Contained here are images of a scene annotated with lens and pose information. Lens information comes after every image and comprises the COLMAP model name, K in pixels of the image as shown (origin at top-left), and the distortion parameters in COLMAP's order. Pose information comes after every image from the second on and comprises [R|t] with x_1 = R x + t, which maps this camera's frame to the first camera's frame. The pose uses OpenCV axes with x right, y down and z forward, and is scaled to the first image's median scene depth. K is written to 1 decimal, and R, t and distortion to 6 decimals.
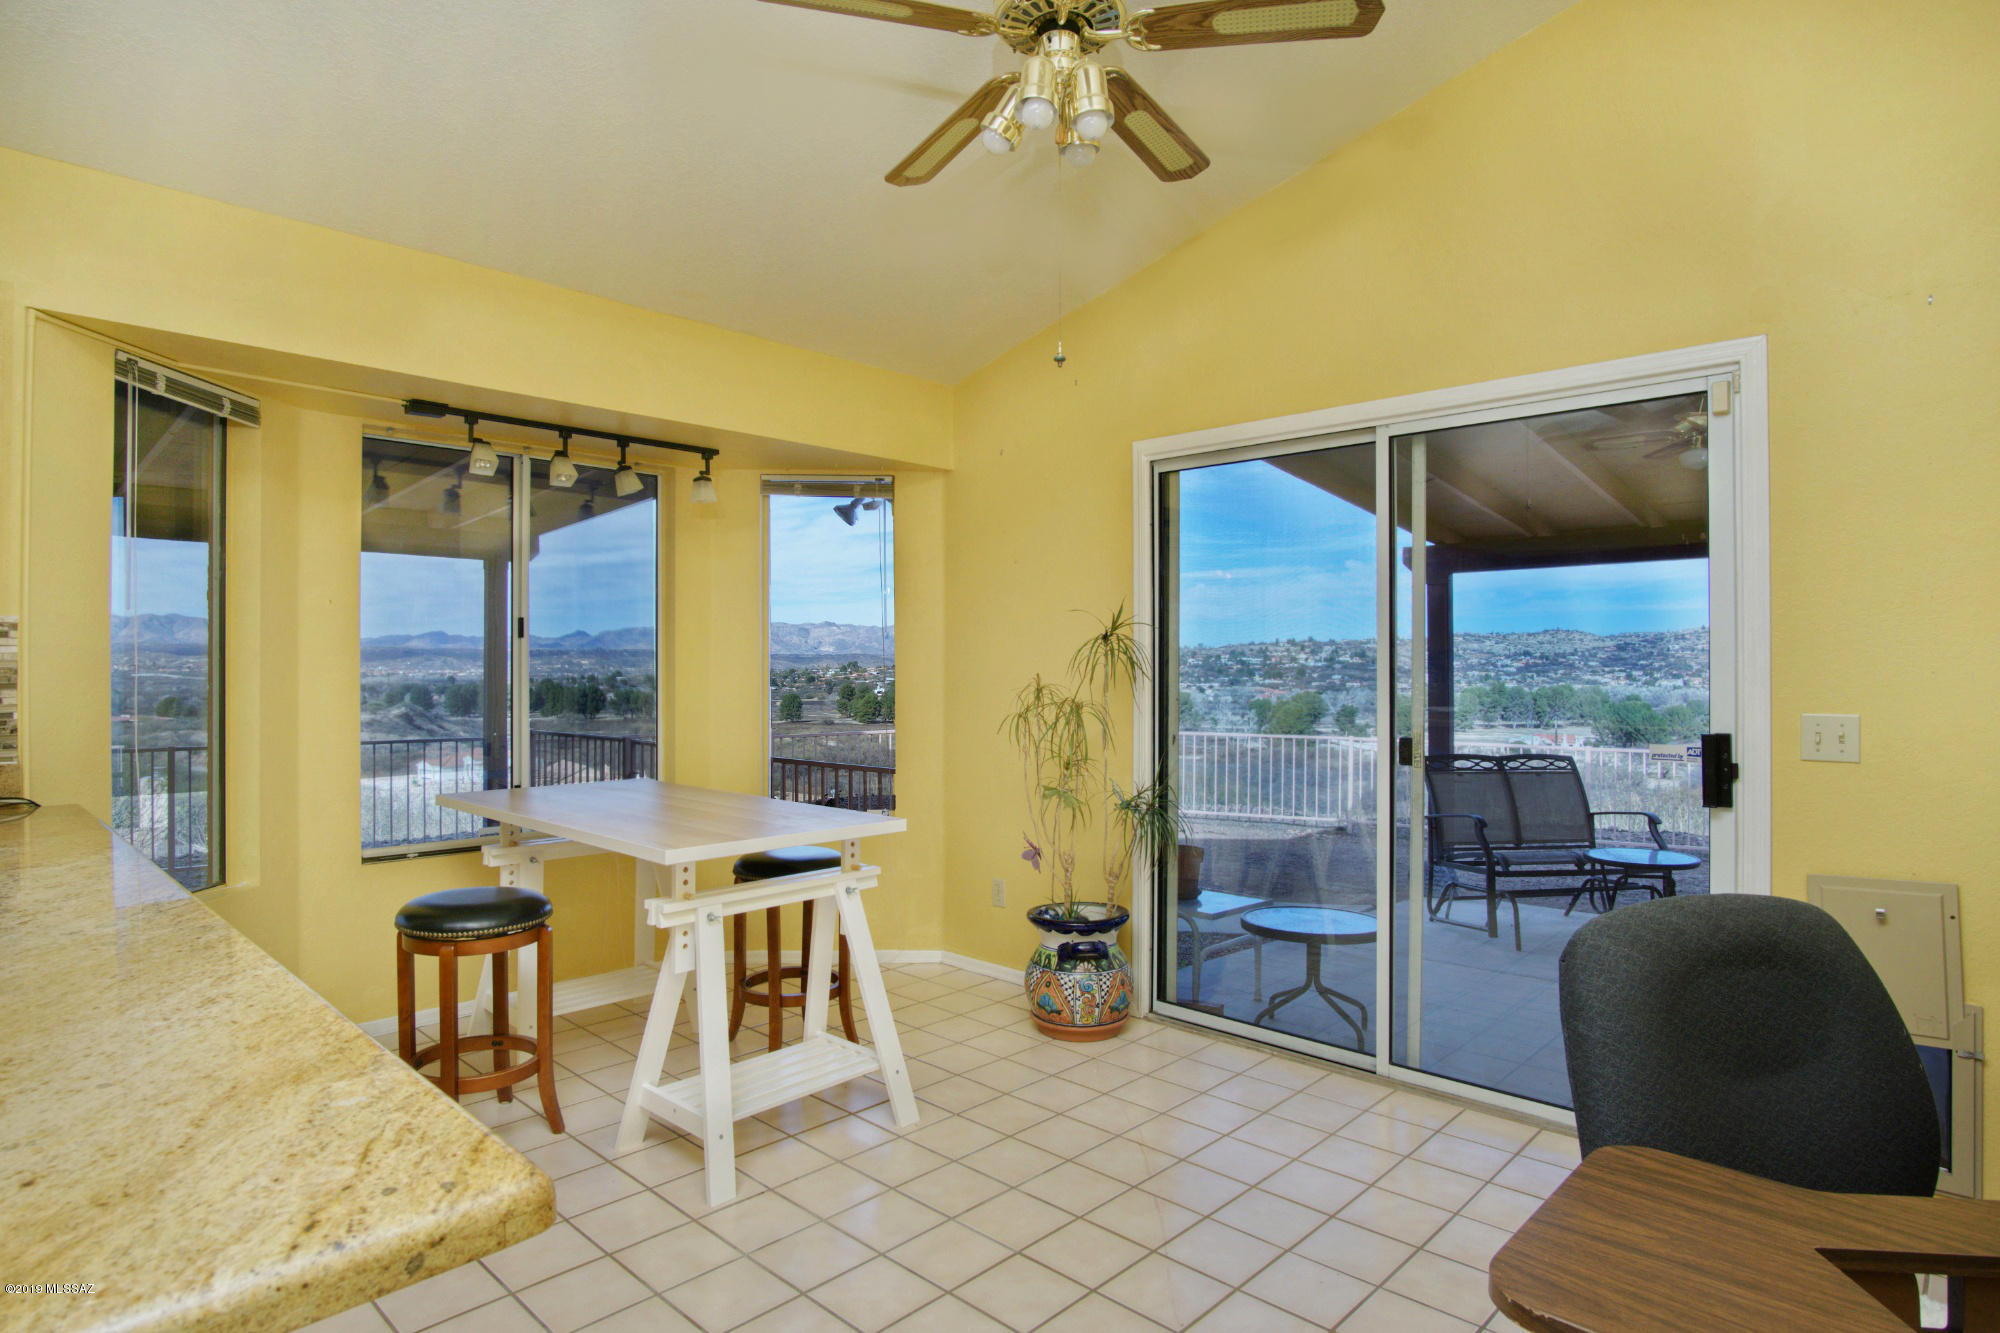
lens RADIAL K [[1067.4, 0, 998.9], [0, 1067.4, 655.5], [0, 0, 1]] dist [-0.035229, 0.010047]
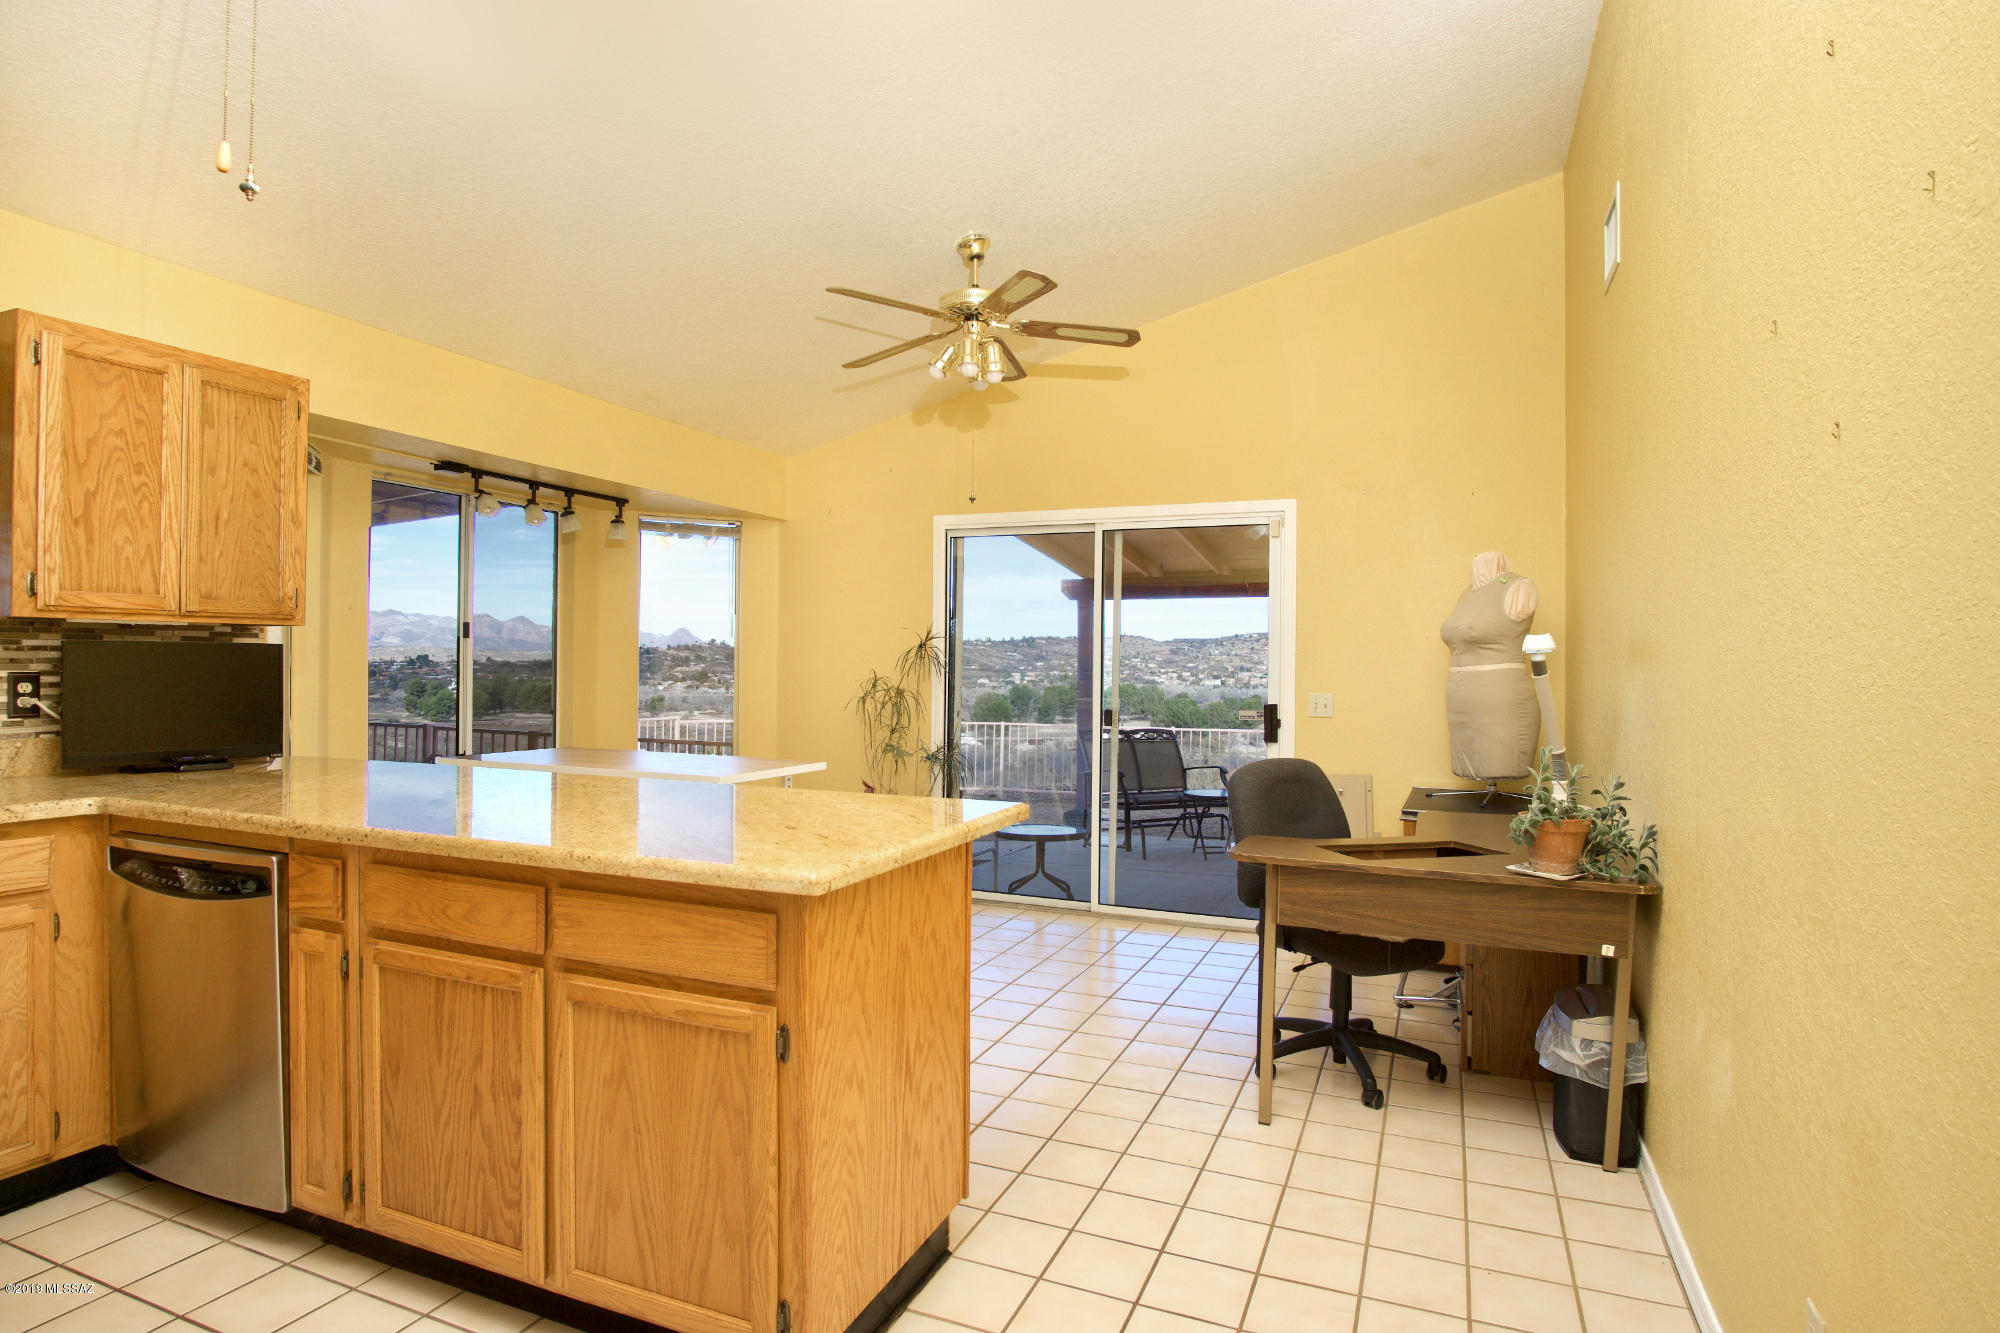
lens RADIAL K [[1067.4, 0, 998.9], [0, 1067.4, 655.5], [0, 0, 1]] dist [-0.035229, 0.010047]
pose [[0.931783, 0.012967, 0.362783, -0.322604], [-0.013674, 0.999906, -0.000619, -0.004371], [-0.362757, -0.004383, 0.931873, -0.418546]]
